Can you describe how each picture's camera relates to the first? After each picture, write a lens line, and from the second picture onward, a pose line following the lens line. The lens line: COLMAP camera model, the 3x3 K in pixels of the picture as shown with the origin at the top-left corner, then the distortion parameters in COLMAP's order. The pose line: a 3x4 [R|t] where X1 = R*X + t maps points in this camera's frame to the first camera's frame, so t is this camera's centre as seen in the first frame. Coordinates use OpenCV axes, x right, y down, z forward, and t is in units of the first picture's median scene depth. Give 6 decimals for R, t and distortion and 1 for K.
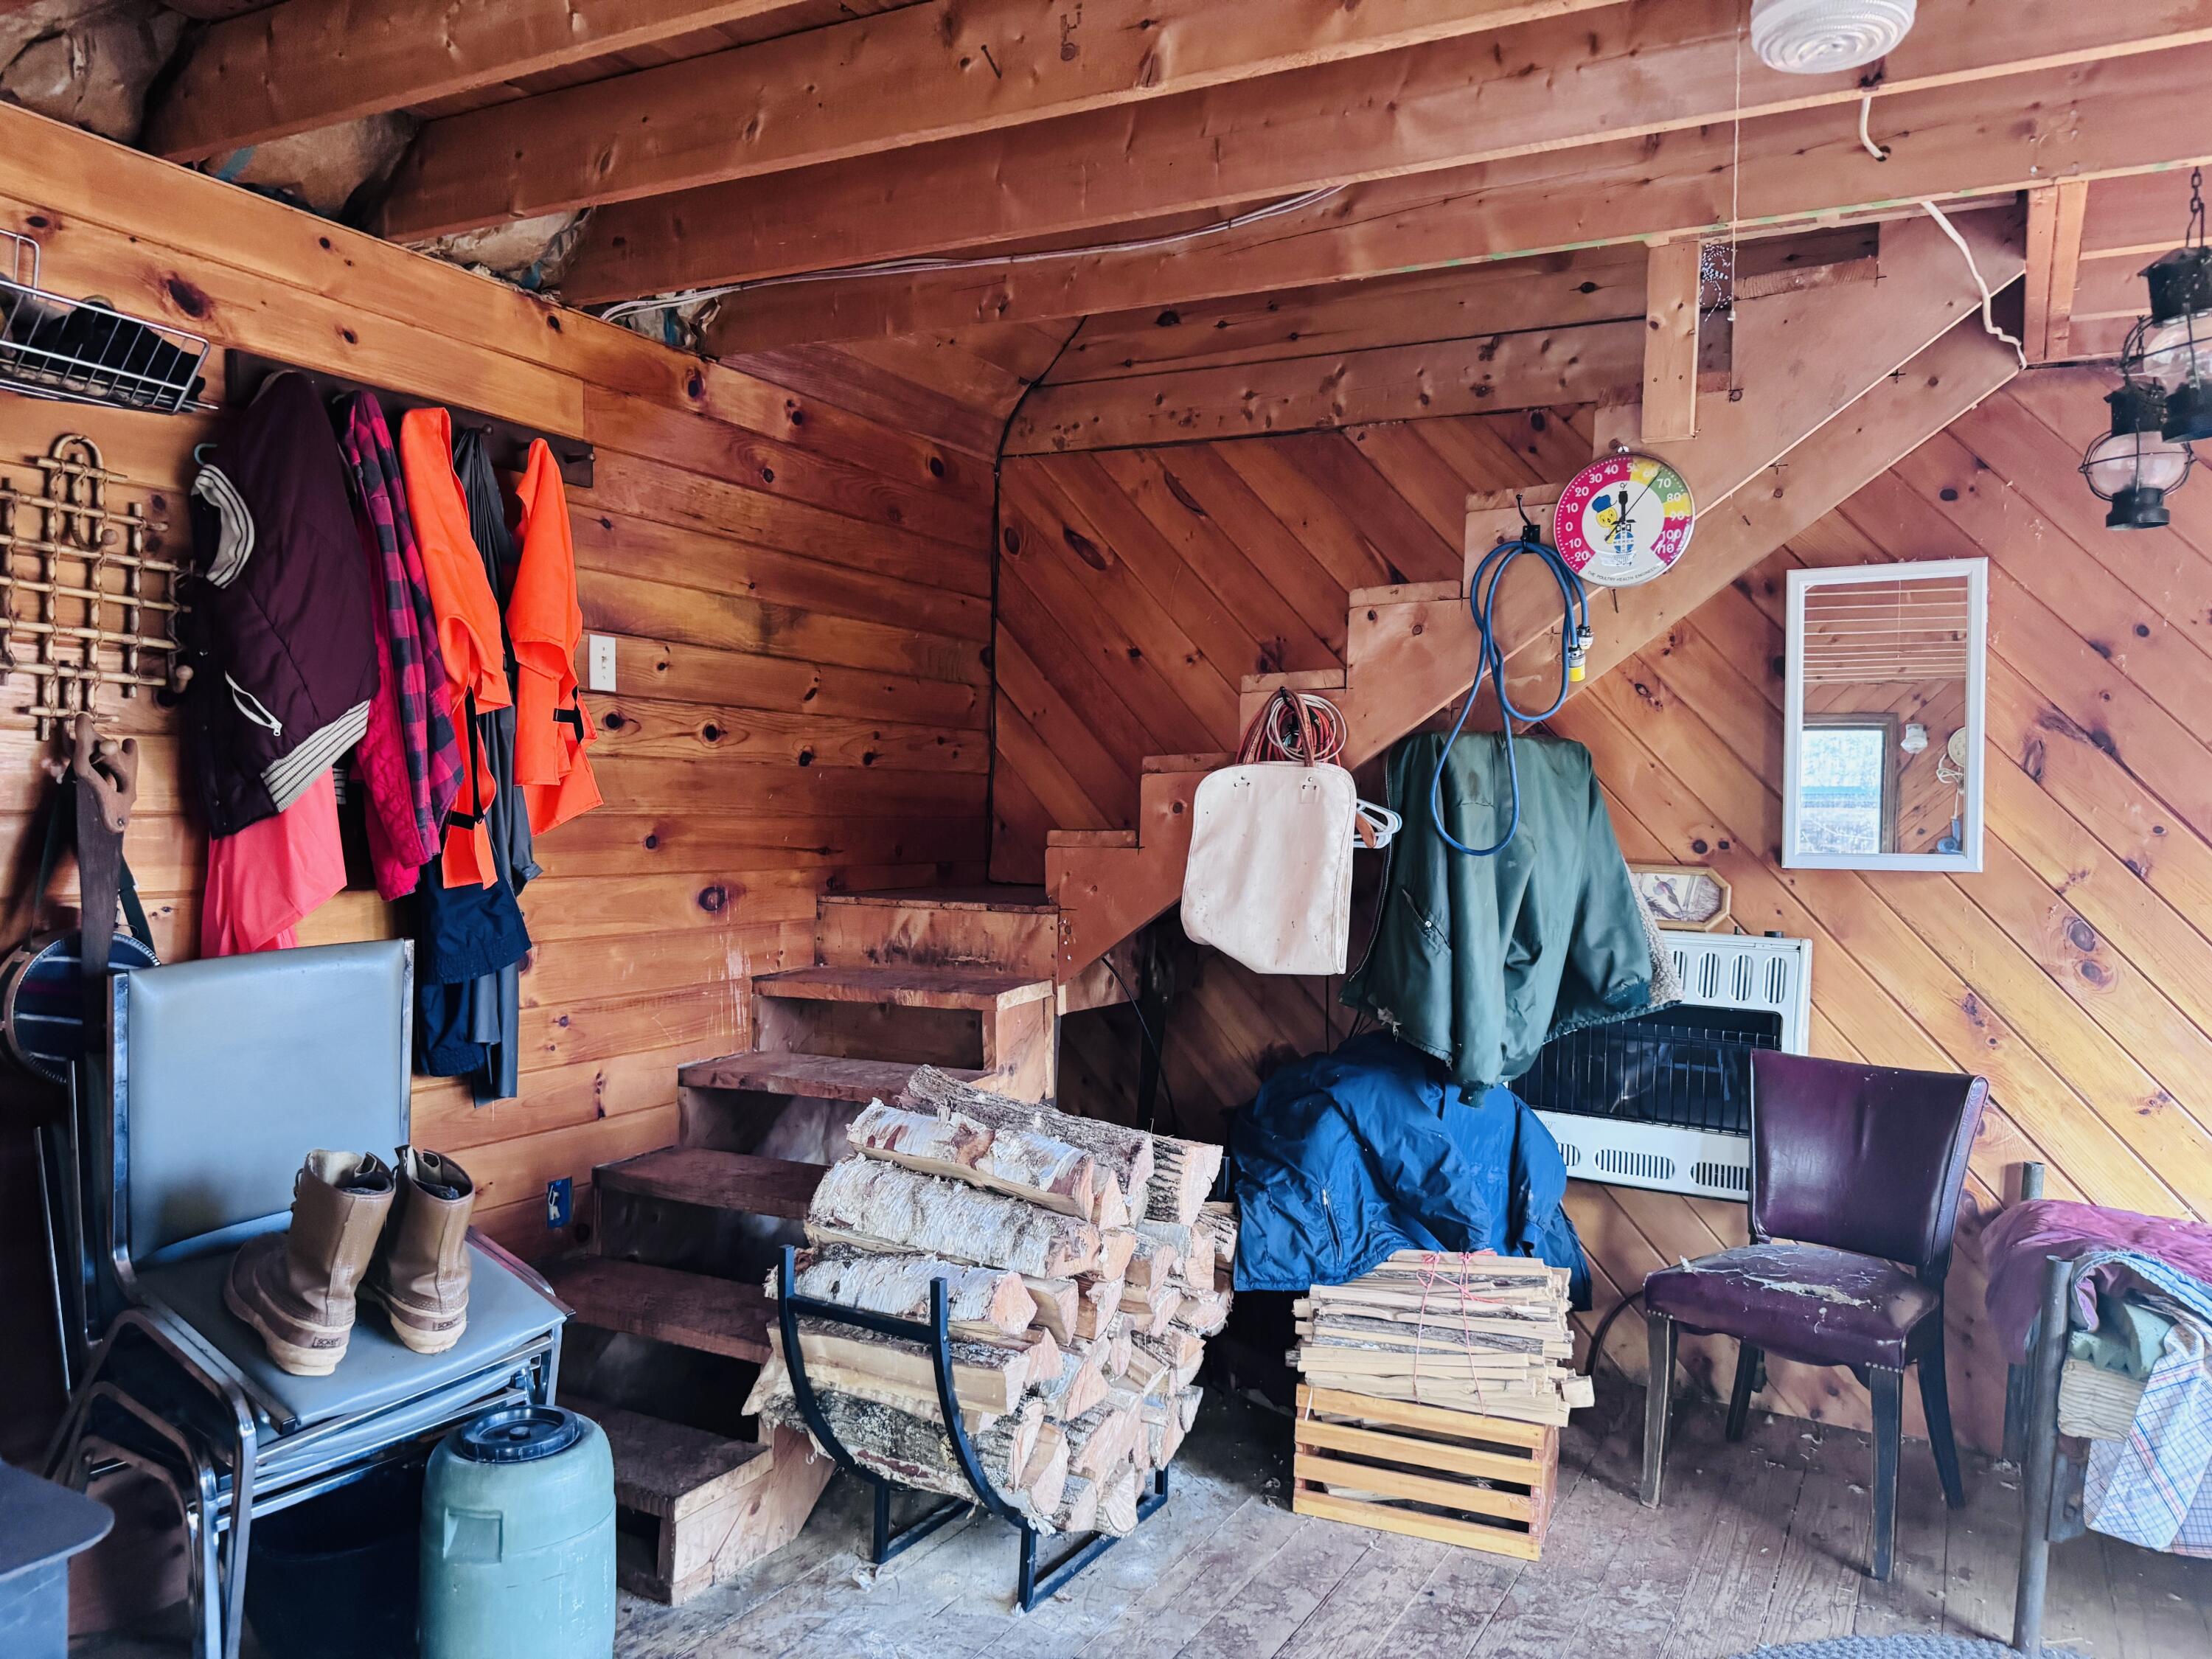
lens RADIAL K [[1590.4, 0, 1107.0], [0, 1590.4, 832.7], [0, 0, 1]] dist [-0.012996, -0.005356]
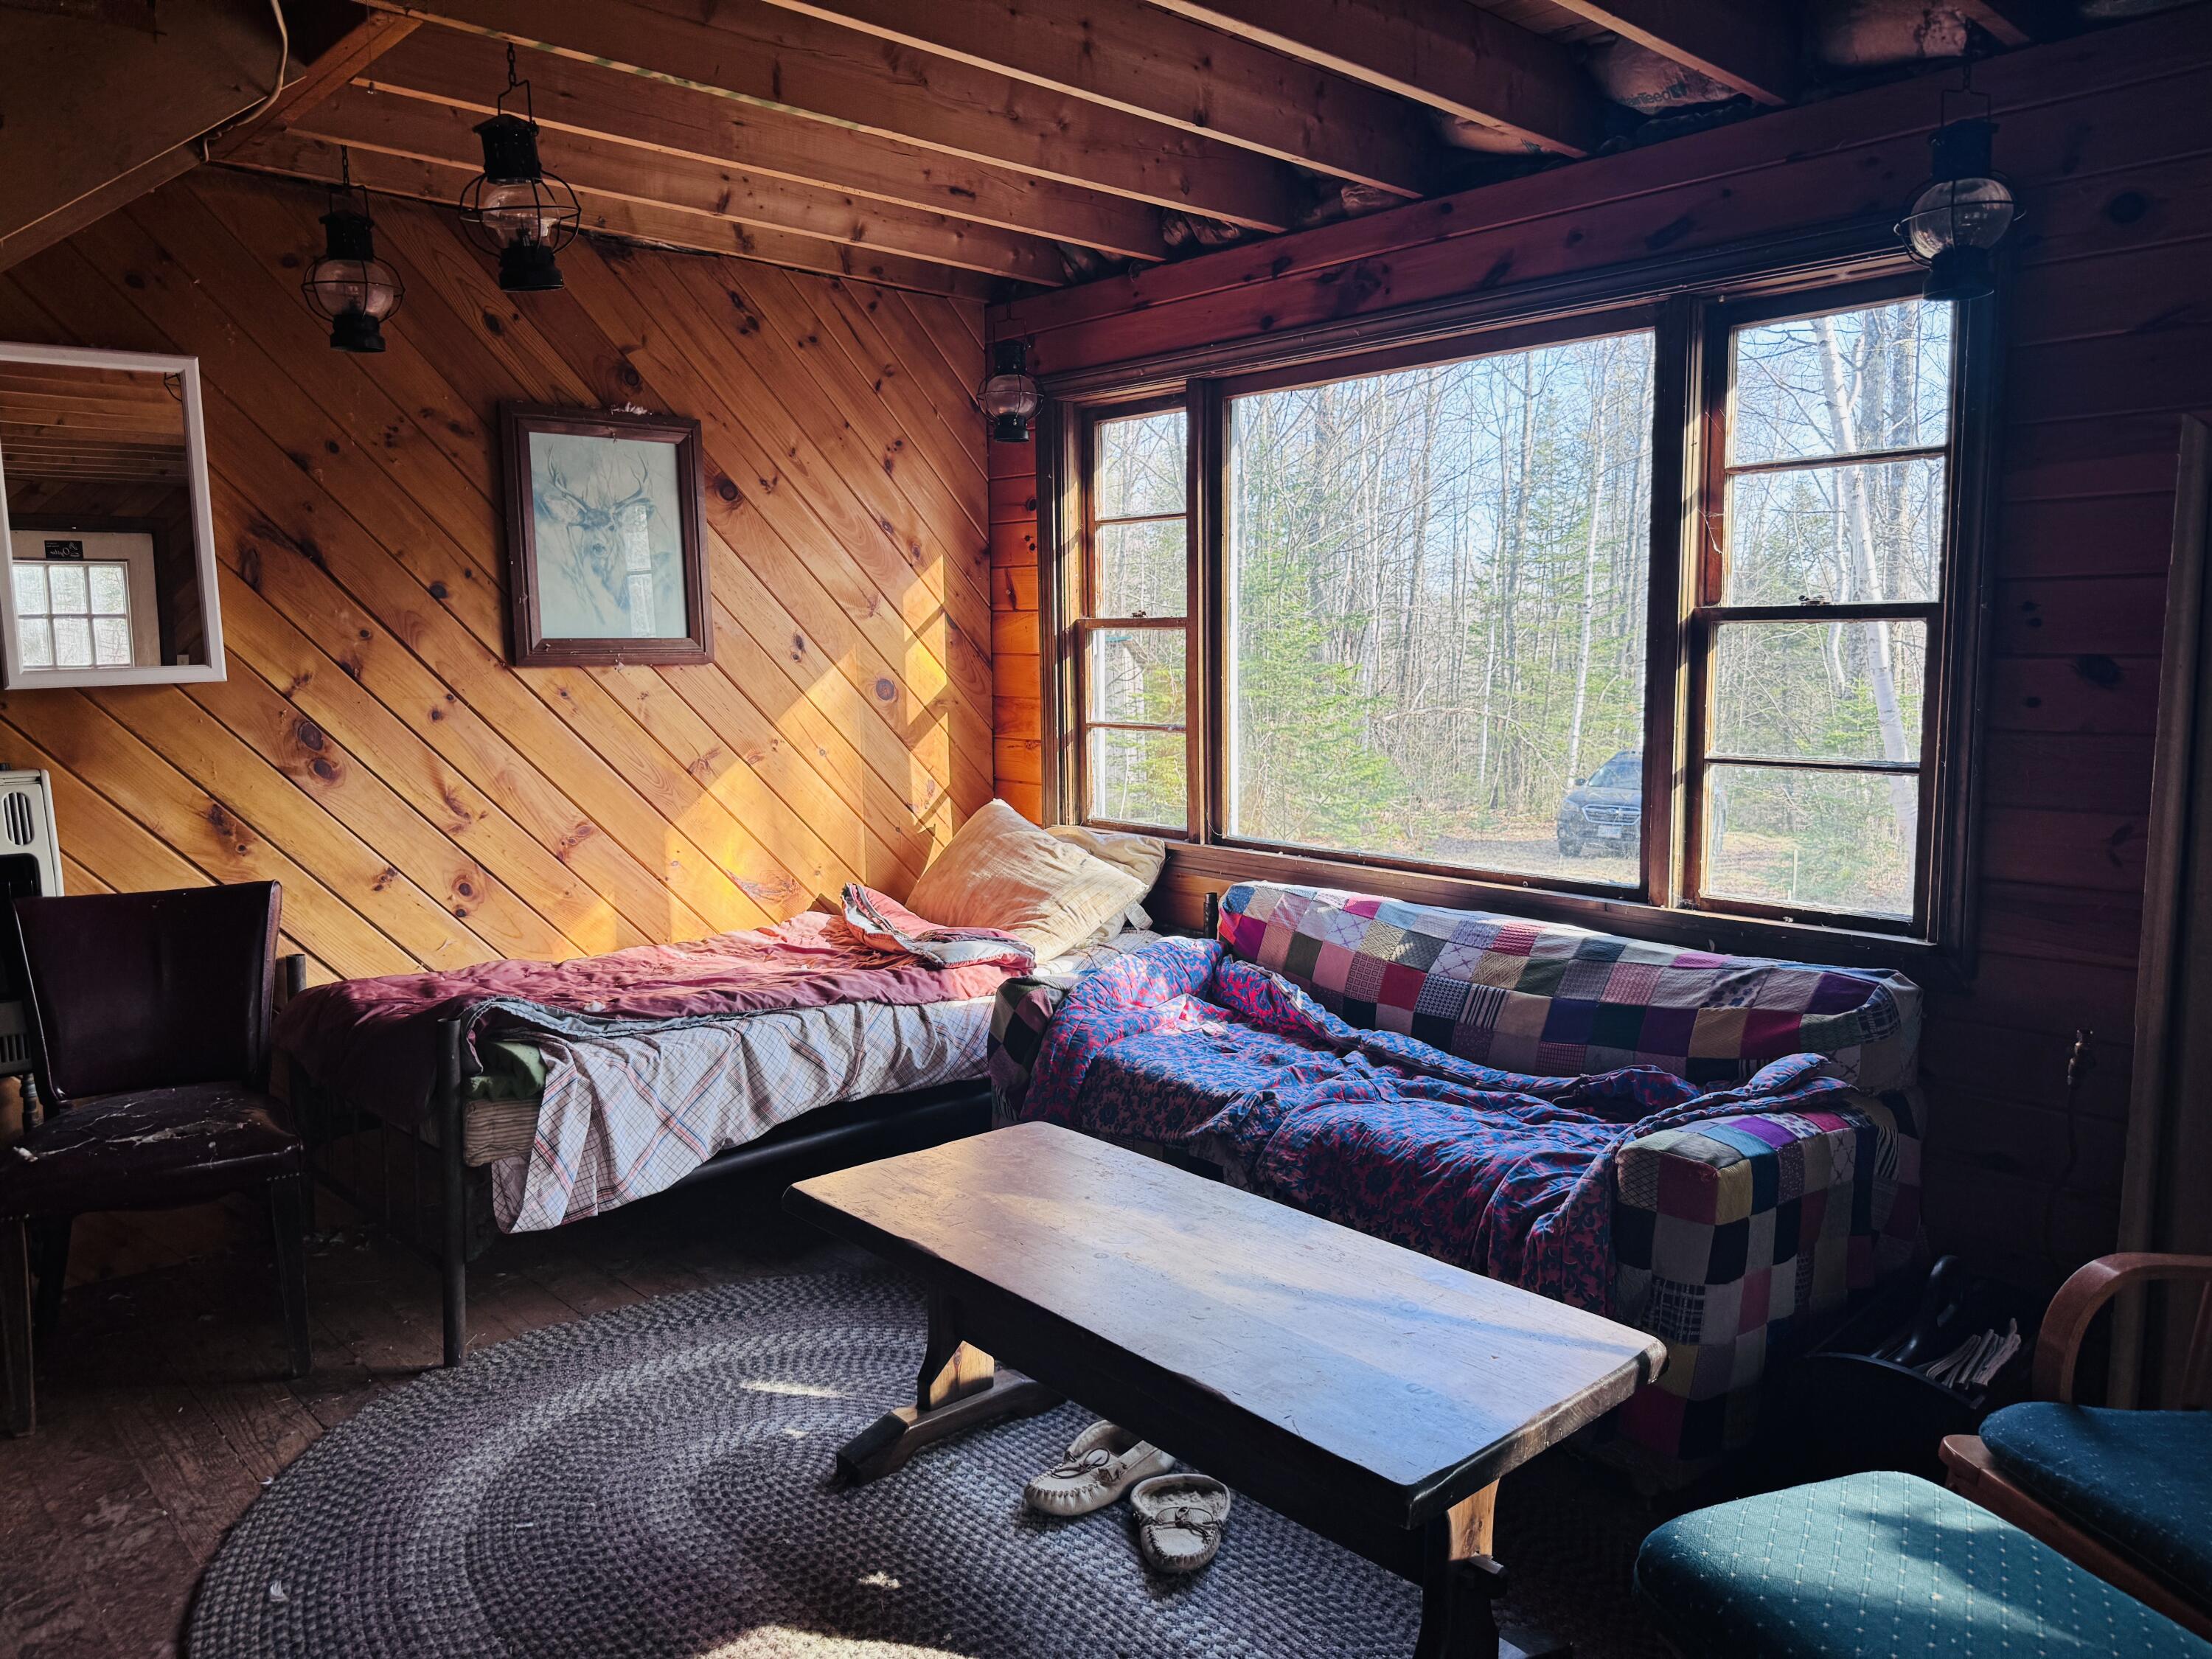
lens RADIAL K [[1590.4, 0, 1106.0], [0, 1590.4, 830.8], [0, 0, 1]] dist [-0.012996, -0.005356]
pose [[0.281786, -0.143498, 0.948686, -0.252404], [0.026335, 0.989537, 0.141855, -0.008769], [-0.959116, -0.014989, 0.282616, 0.186698]]
